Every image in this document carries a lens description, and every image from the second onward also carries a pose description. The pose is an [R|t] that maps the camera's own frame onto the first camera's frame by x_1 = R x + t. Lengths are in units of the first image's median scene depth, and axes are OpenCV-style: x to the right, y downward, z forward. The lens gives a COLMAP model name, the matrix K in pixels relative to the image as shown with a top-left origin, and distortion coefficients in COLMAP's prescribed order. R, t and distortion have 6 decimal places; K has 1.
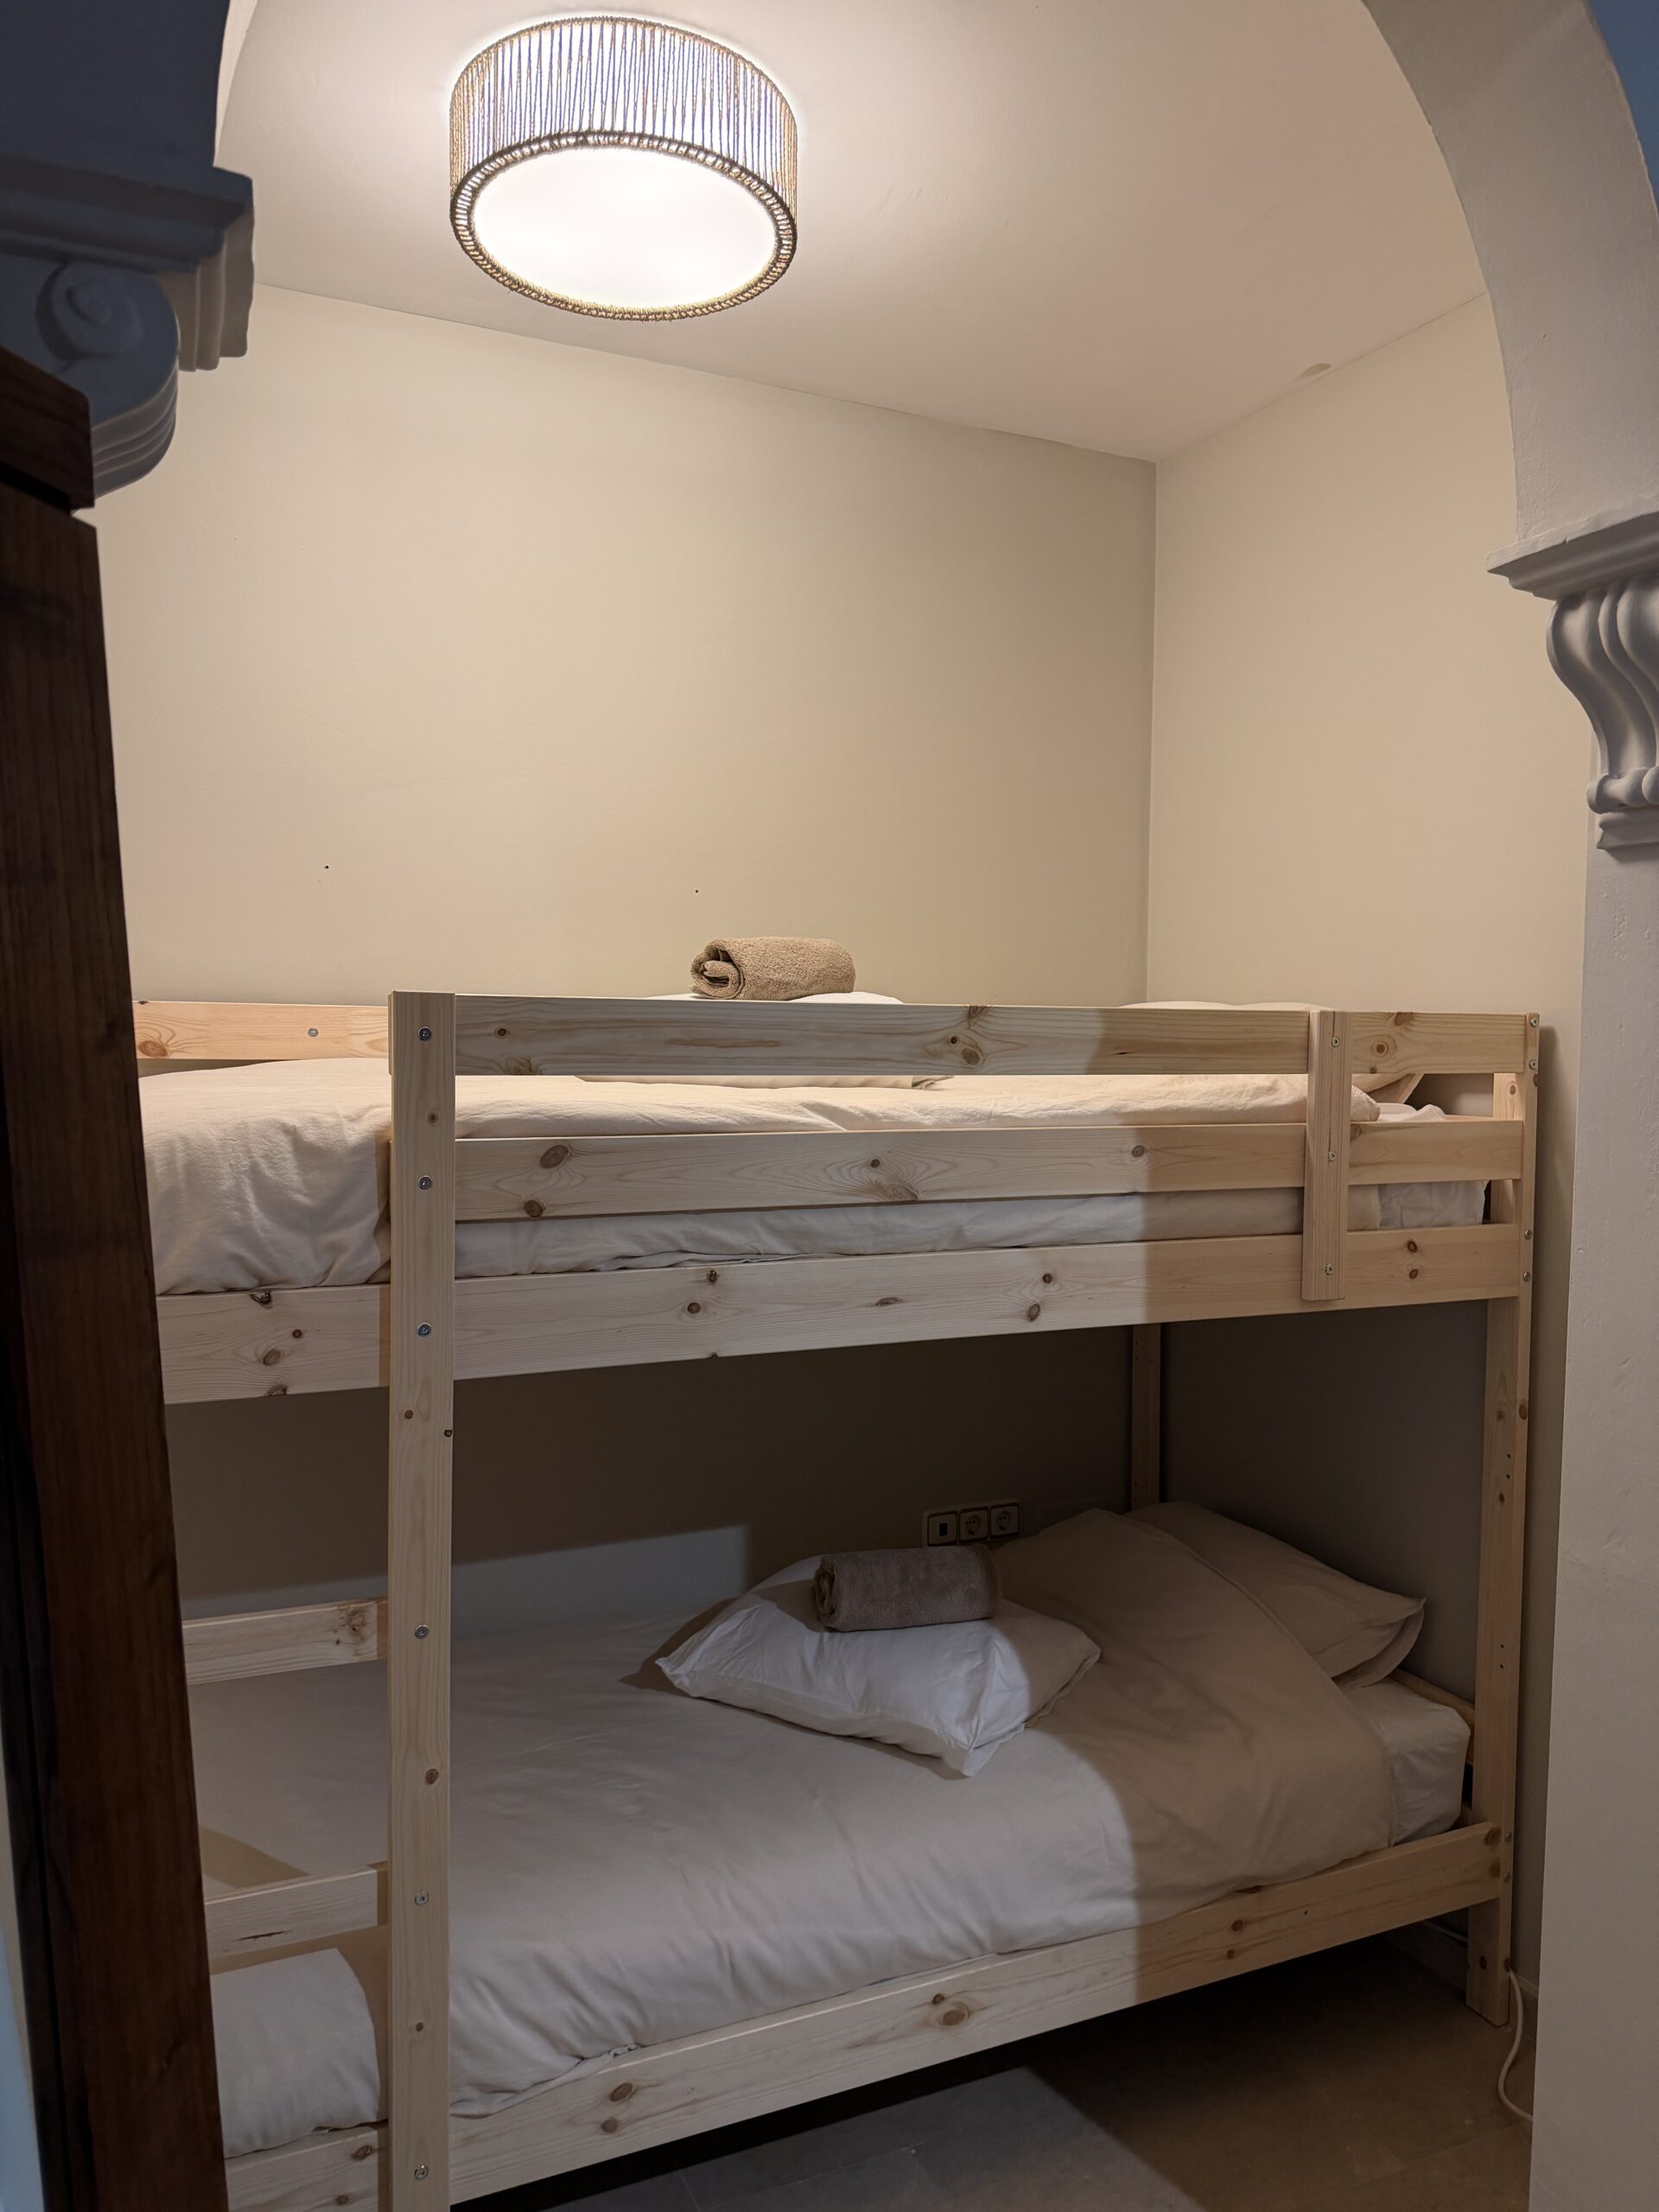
lens RADIAL K [[1586.8, 0, 841.1], [0, 1586.8, 1099.3], [0, 0, 1]] dist [0.070242, -0.070597]
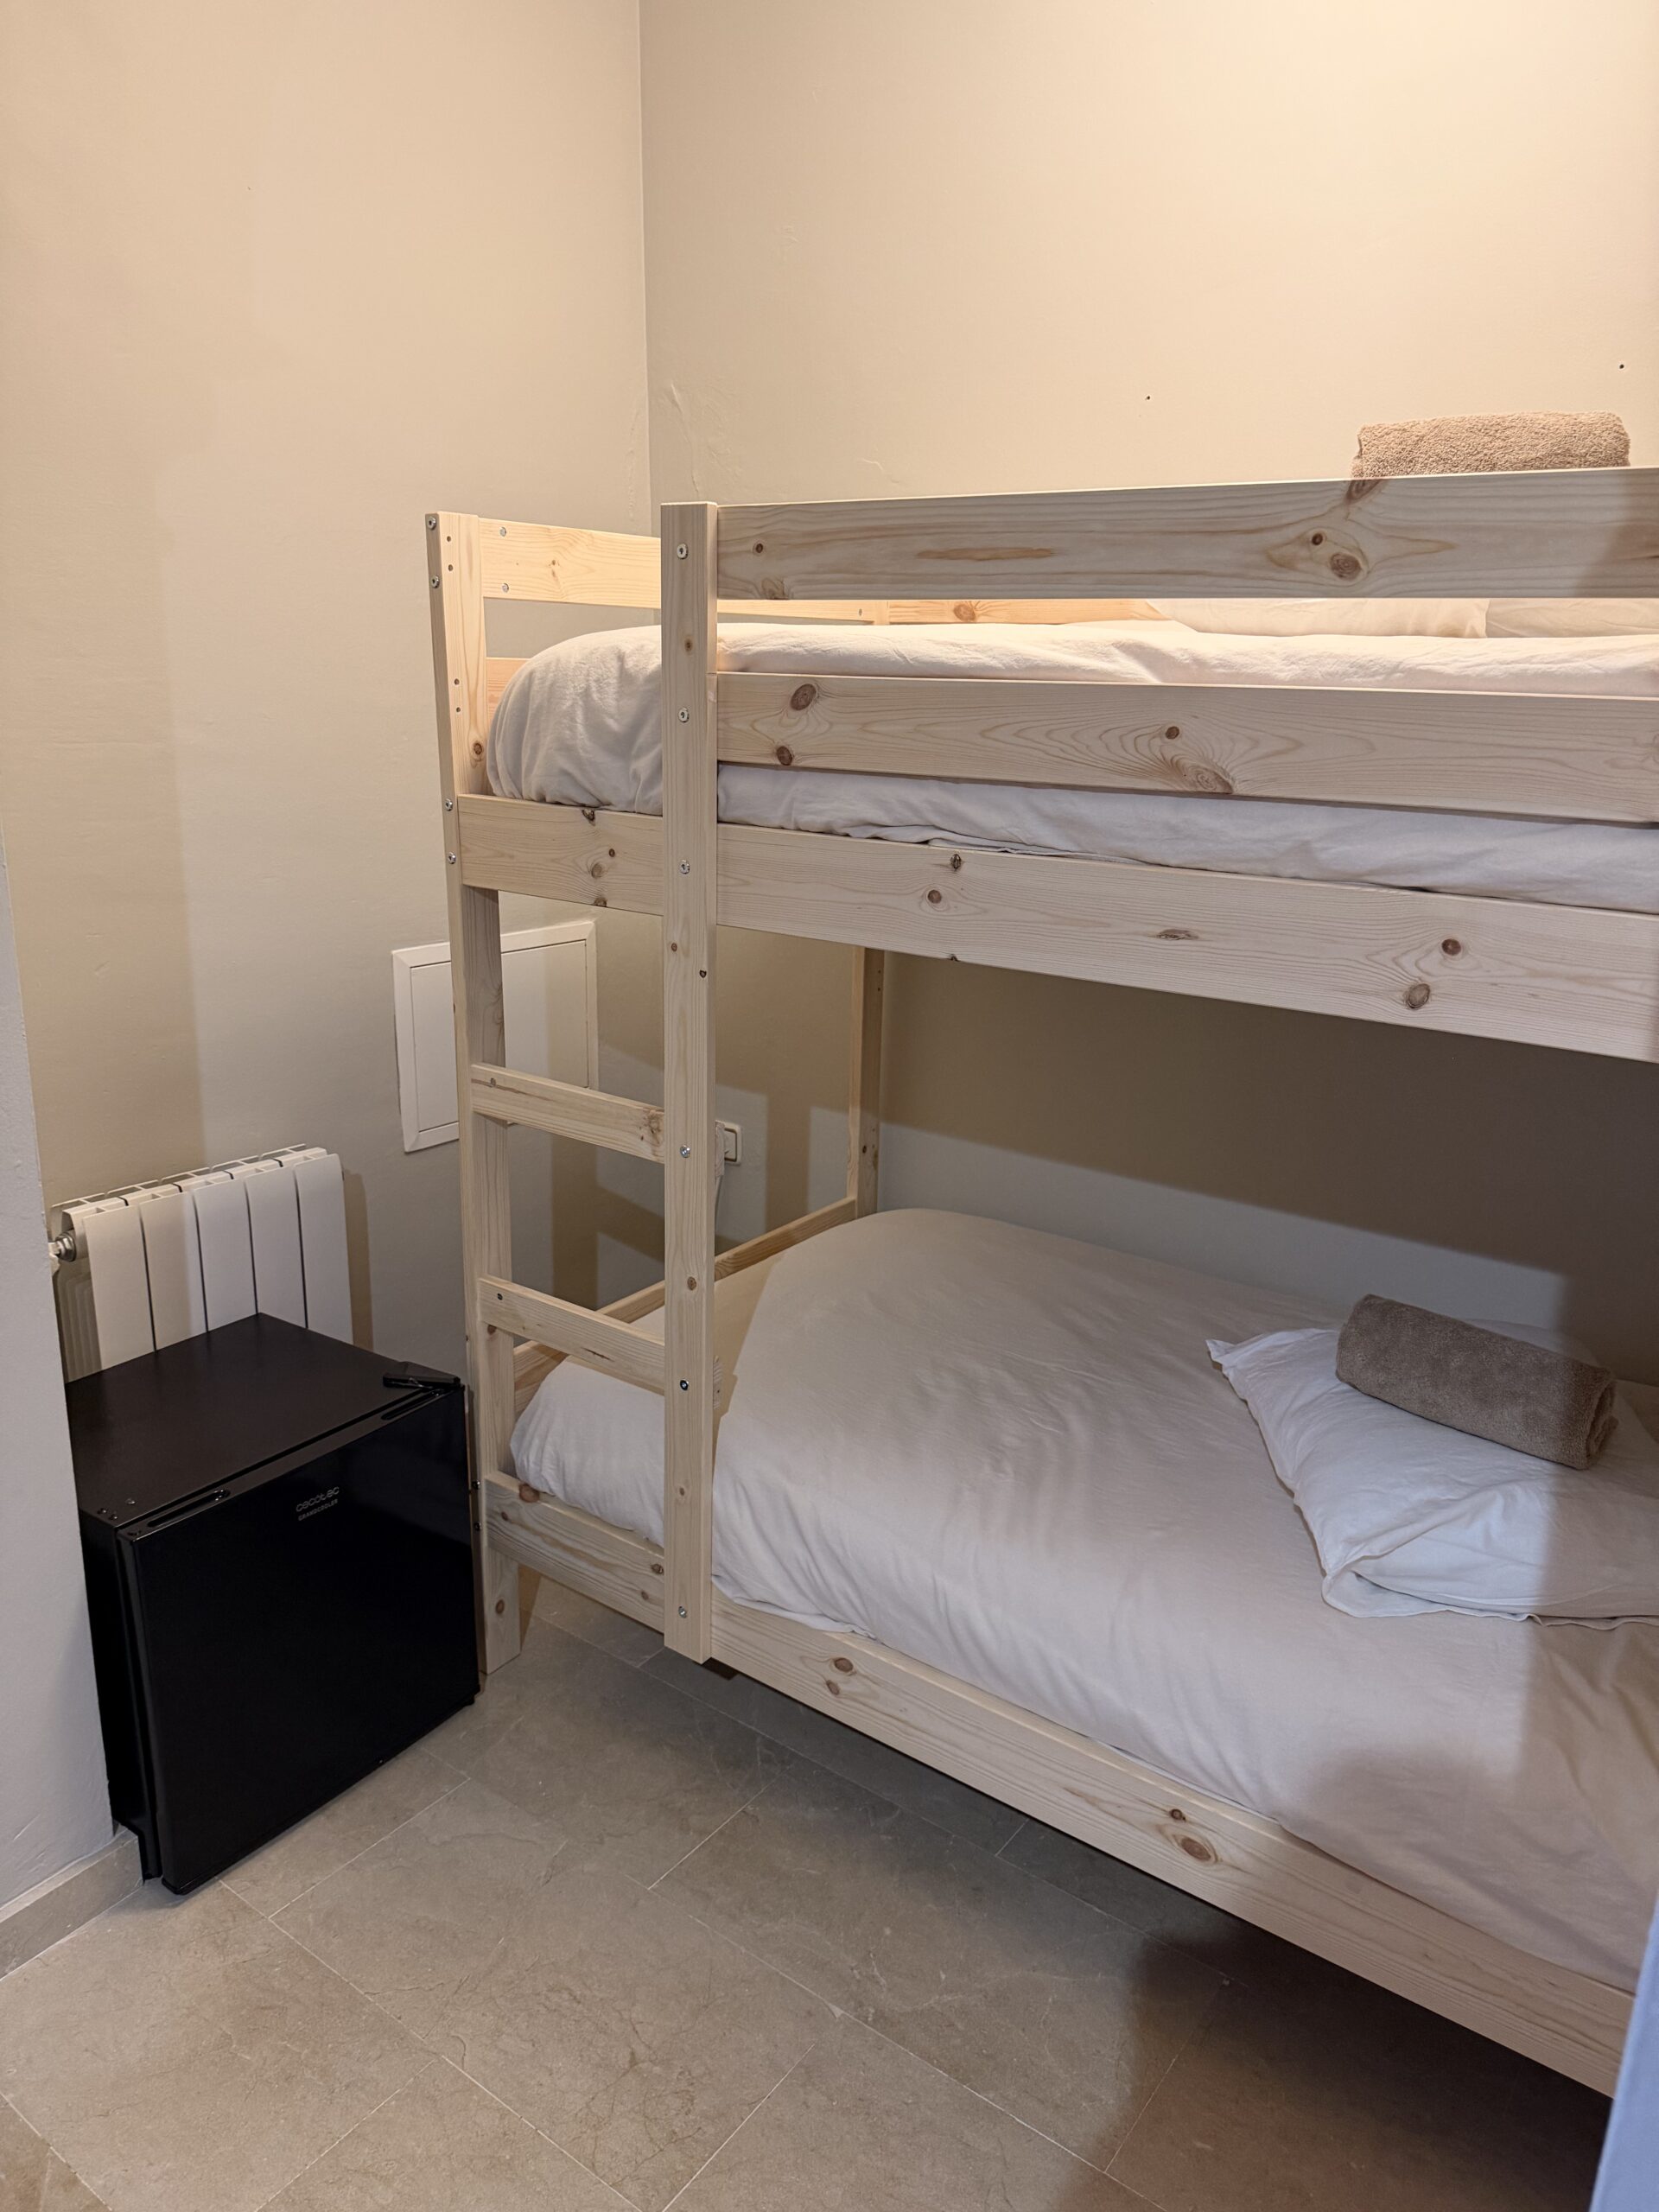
lens RADIAL K [[1586.8, 0, 830.6], [0, 1586.8, 1113.1], [0, 0, 1]] dist [0.070242, -0.070597]
pose [[0.483516, 0.249062, -0.839155, 0.601350], [-0.045821, 0.964554, 0.259878, 0.026920], [0.874135, -0.087204, 0.477789, 0.538899]]
